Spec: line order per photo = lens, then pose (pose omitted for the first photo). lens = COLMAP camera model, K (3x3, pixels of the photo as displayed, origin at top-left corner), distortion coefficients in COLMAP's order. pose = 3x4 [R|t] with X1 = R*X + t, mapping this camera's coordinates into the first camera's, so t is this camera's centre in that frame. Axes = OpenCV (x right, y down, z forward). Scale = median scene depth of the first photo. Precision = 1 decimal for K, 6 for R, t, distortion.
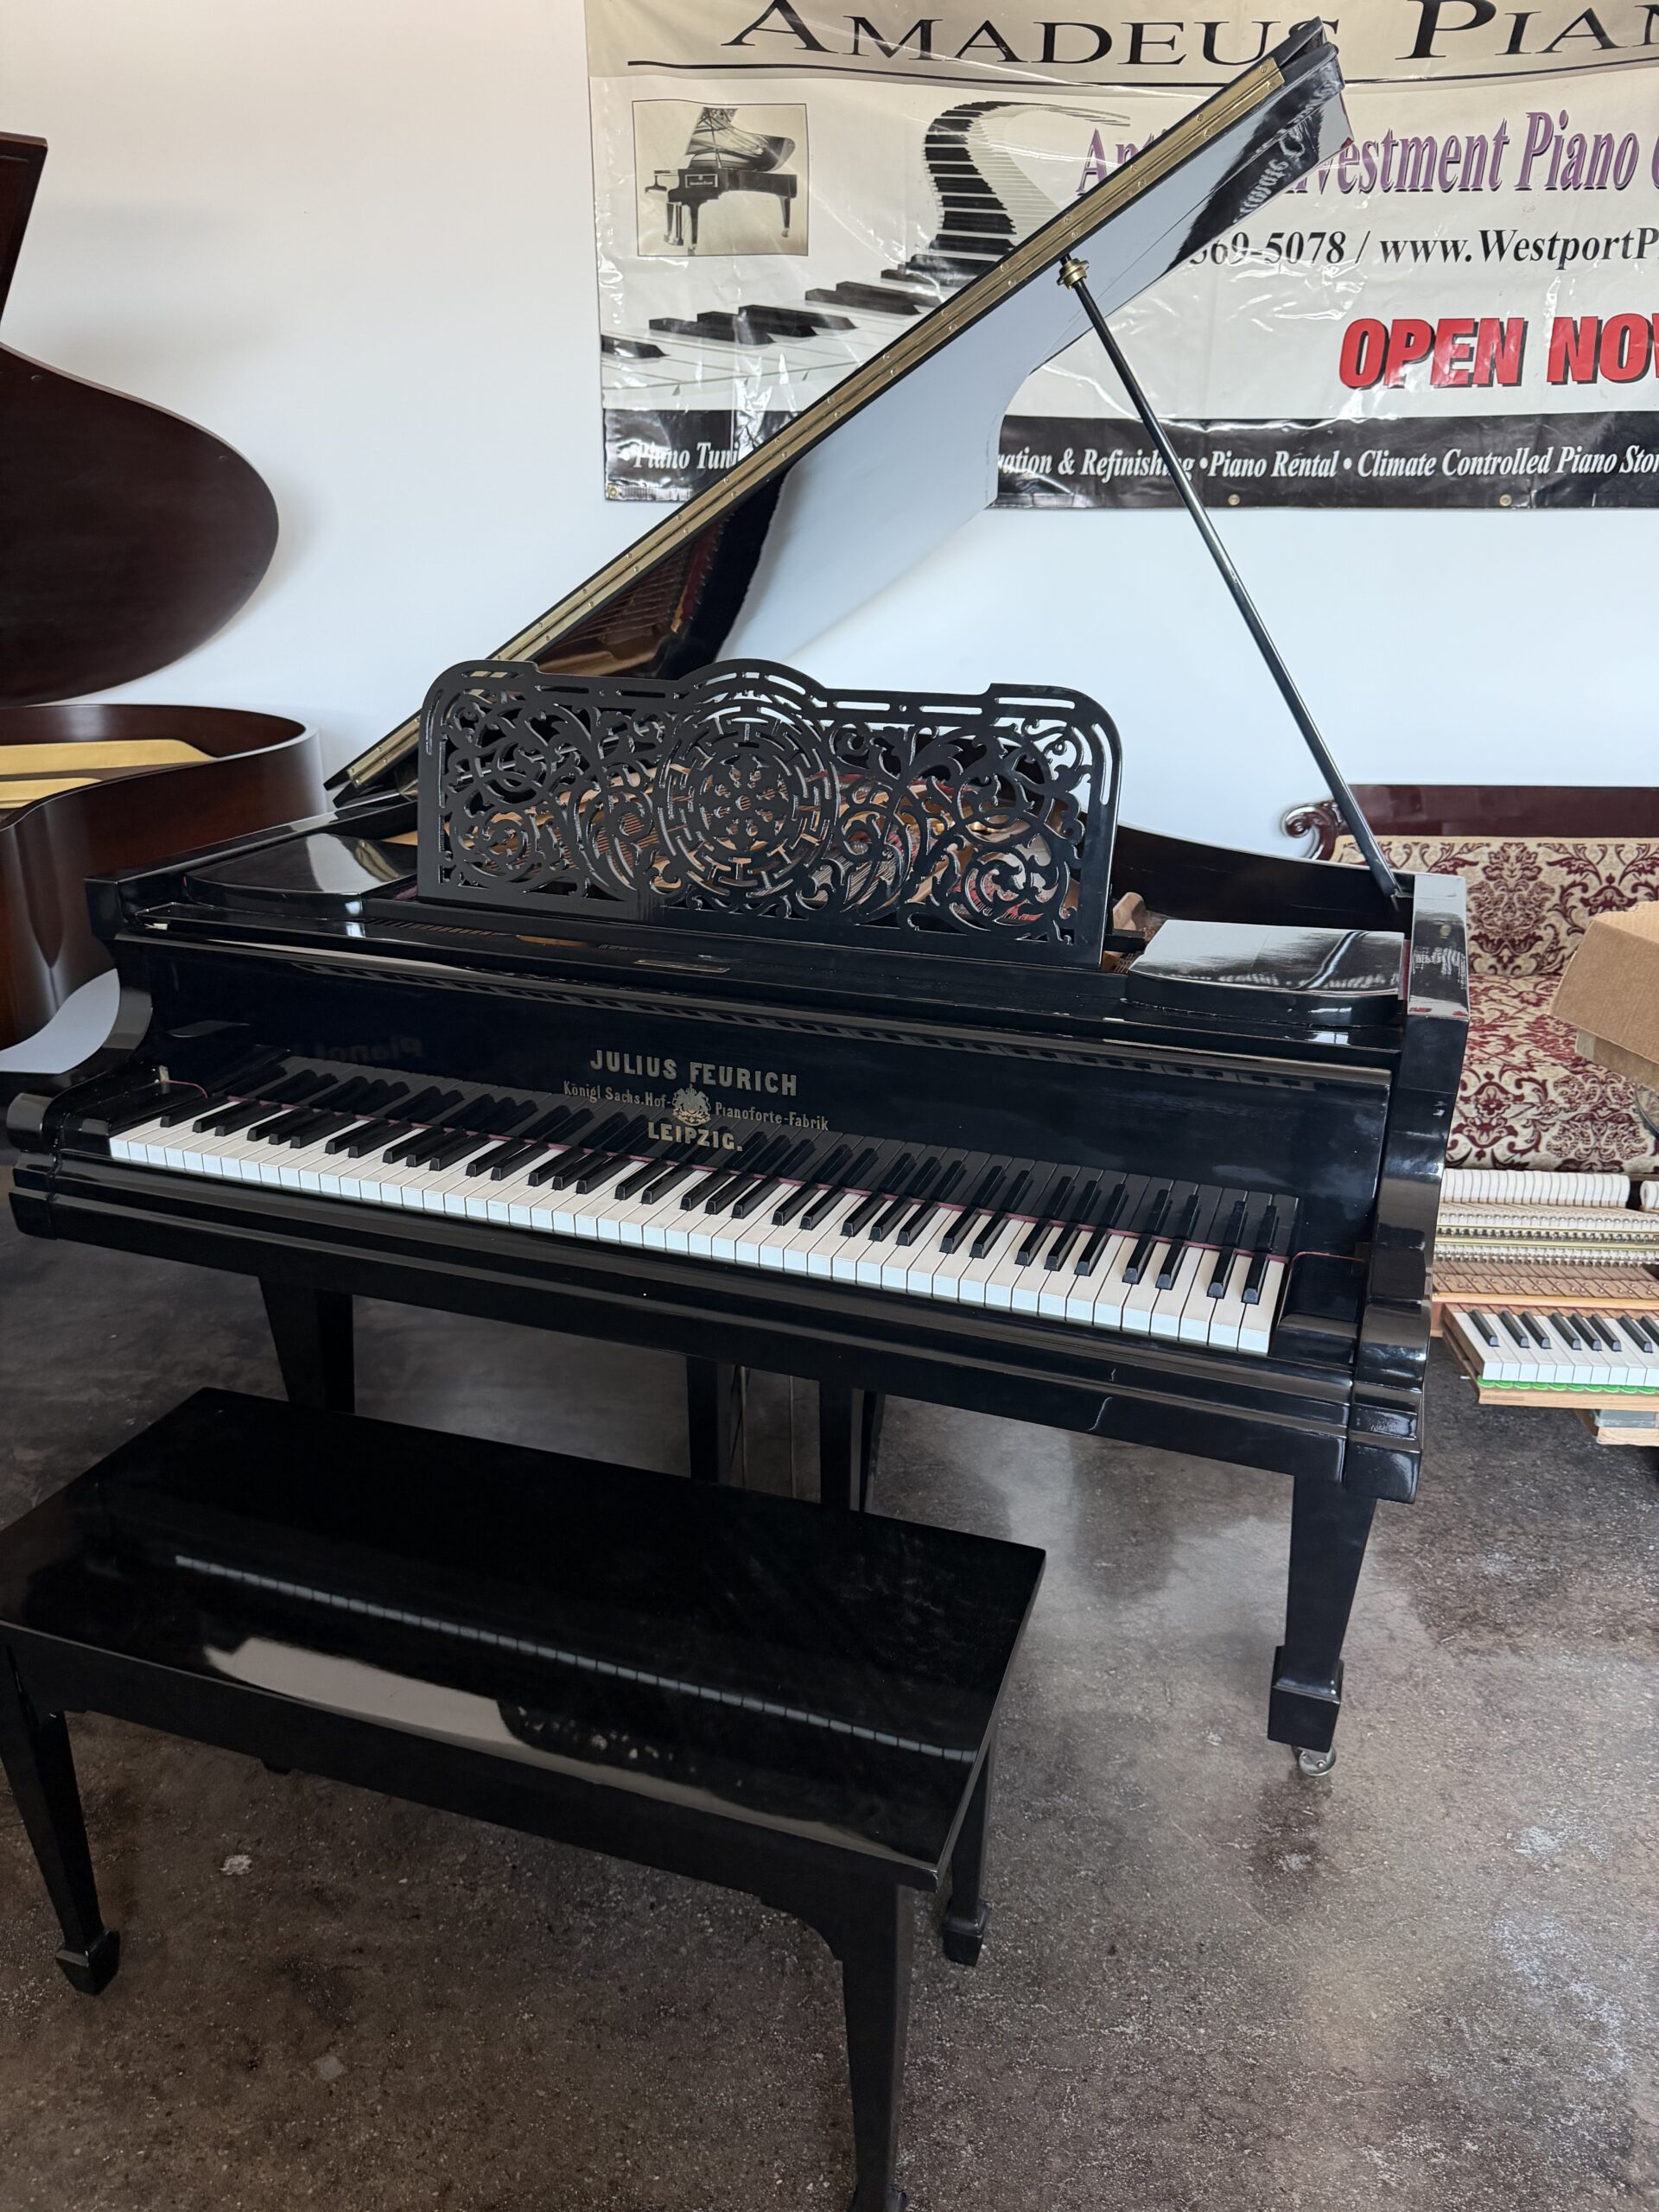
lens RADIAL K [[1566.3, 0, 829.5], [0, 1566.3, 1106.0], [0, 0, 1]] dist [0.000186, -0.005407]
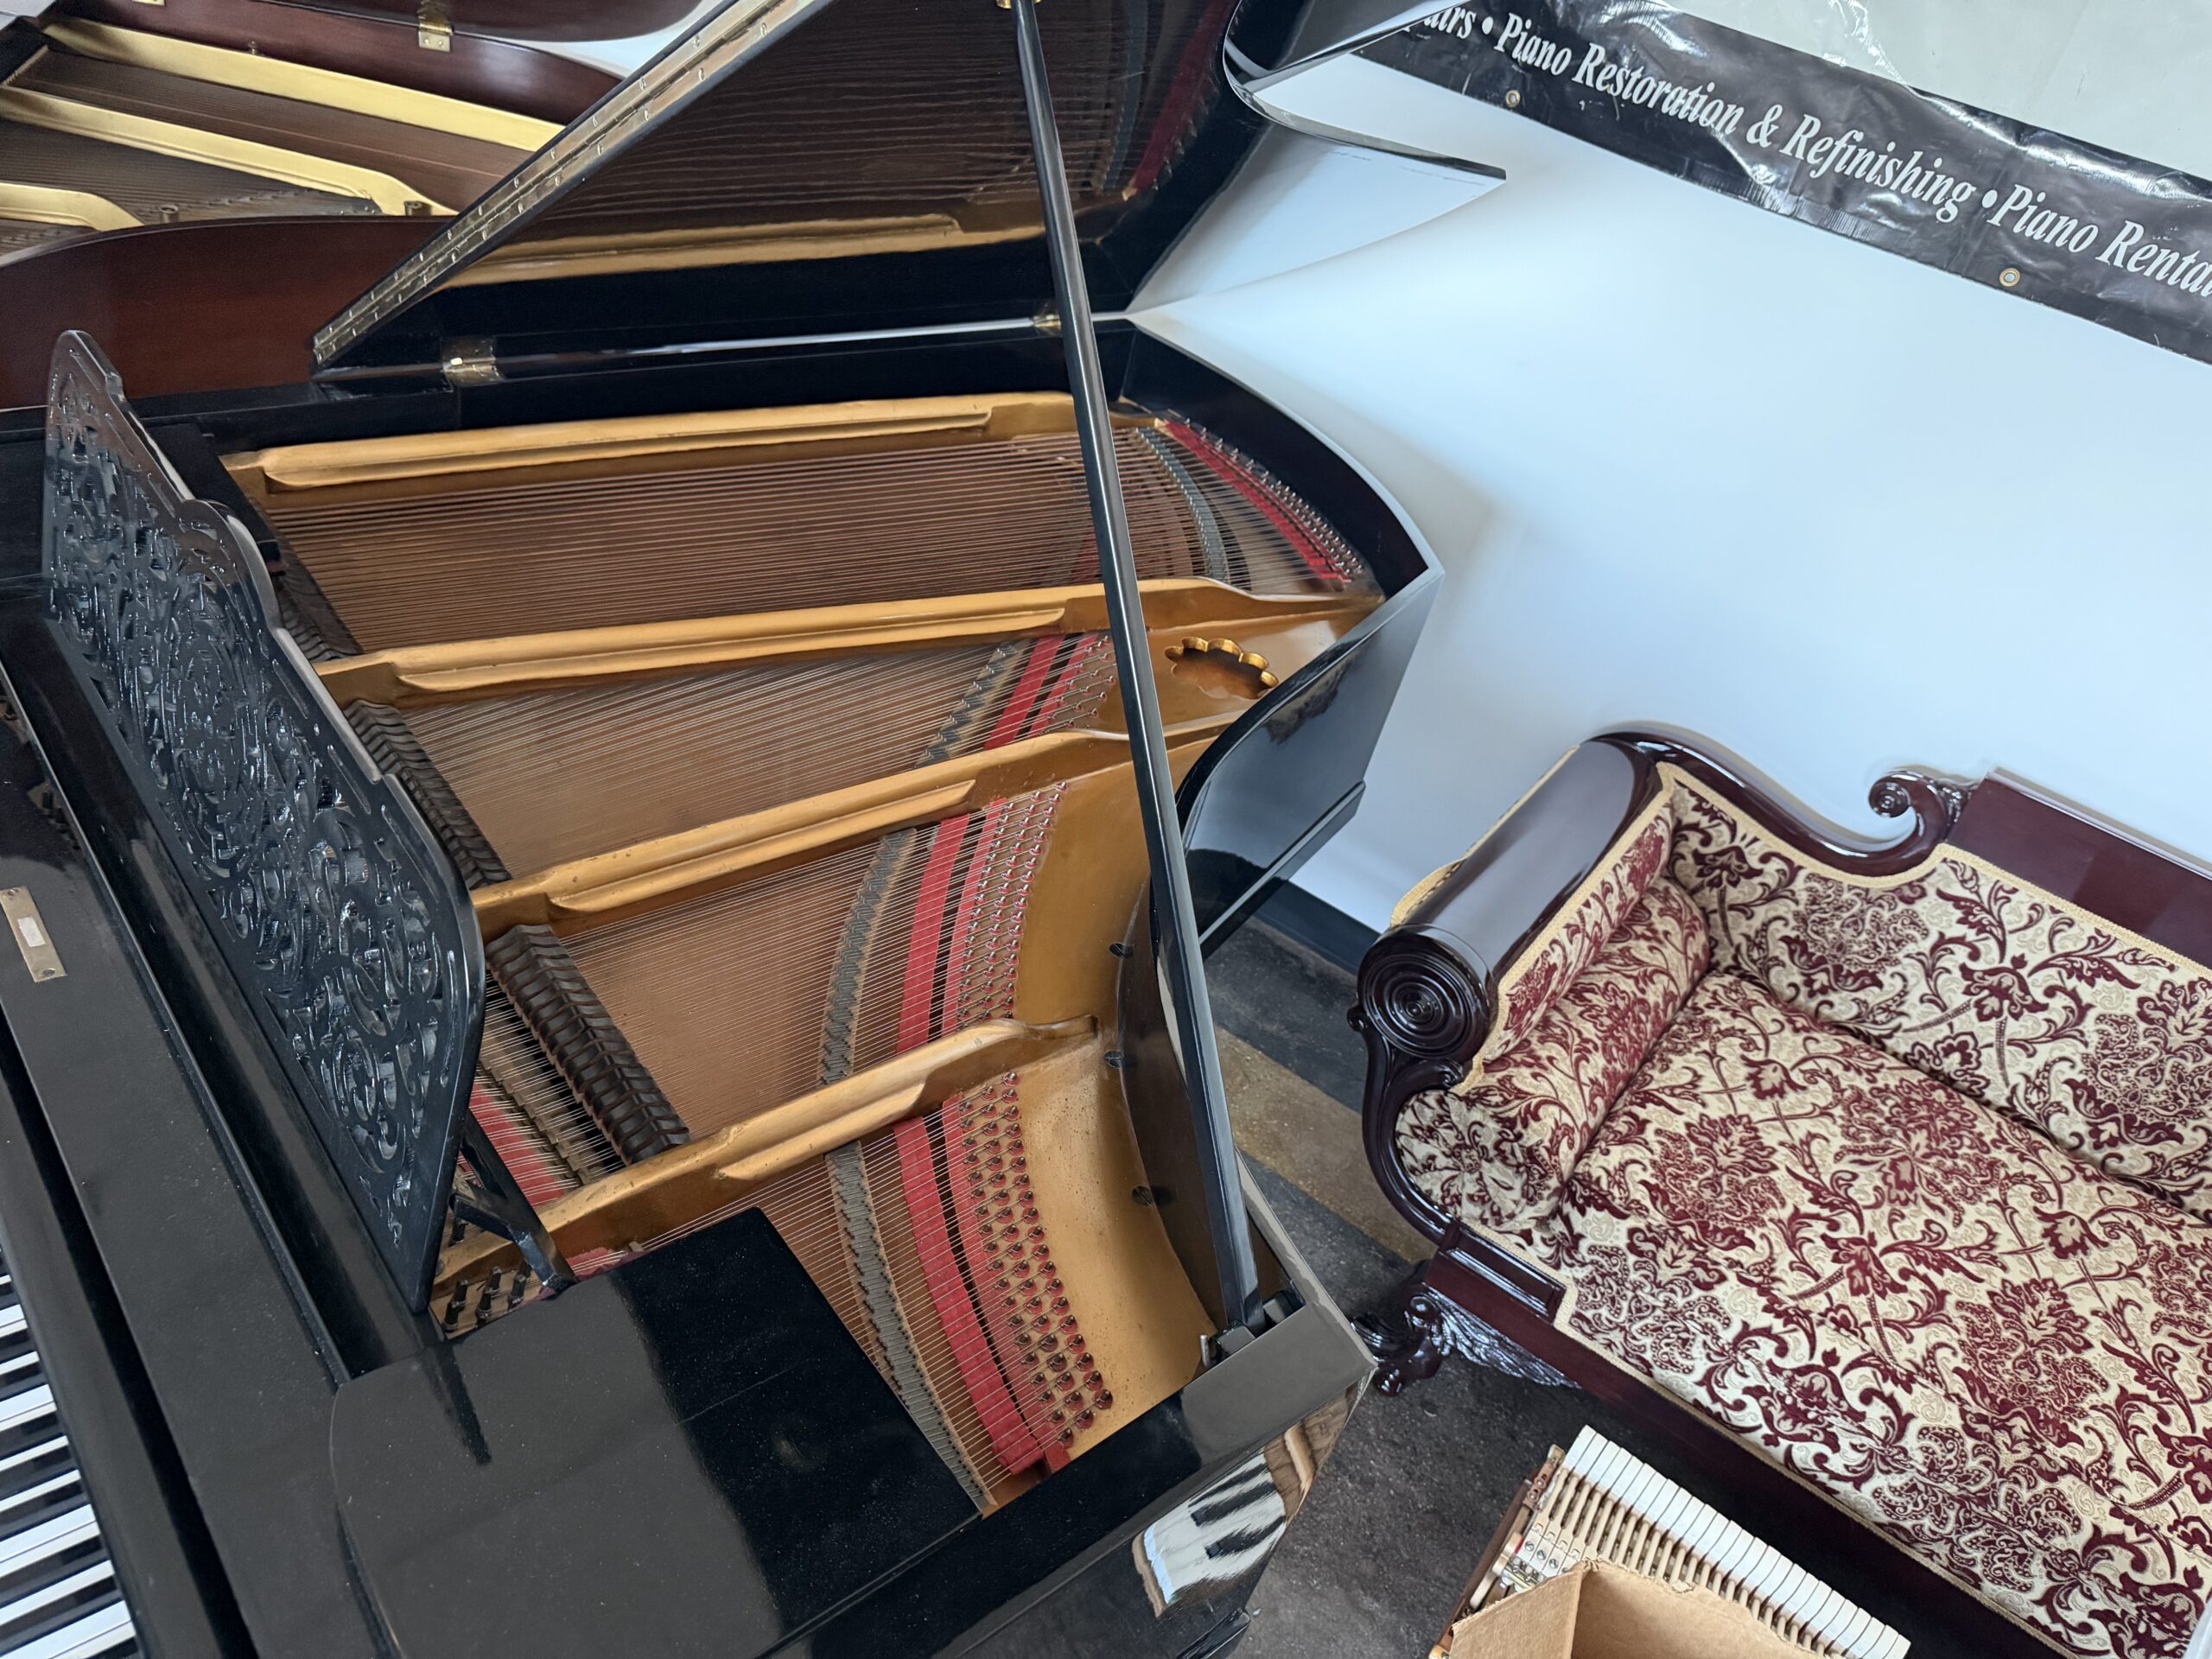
lens RADIAL K [[1566.3, 0, 1106.0], [0, 1566.3, 829.5], [0, 0, 1]] dist [0.000186, -0.005407]
pose [[0.844509, 0.438719, -0.307131, 0.242941], [-0.355746, 0.888246, 0.290626, -0.252857], [0.400311, -0.136175, 0.906205, 0.302979]]
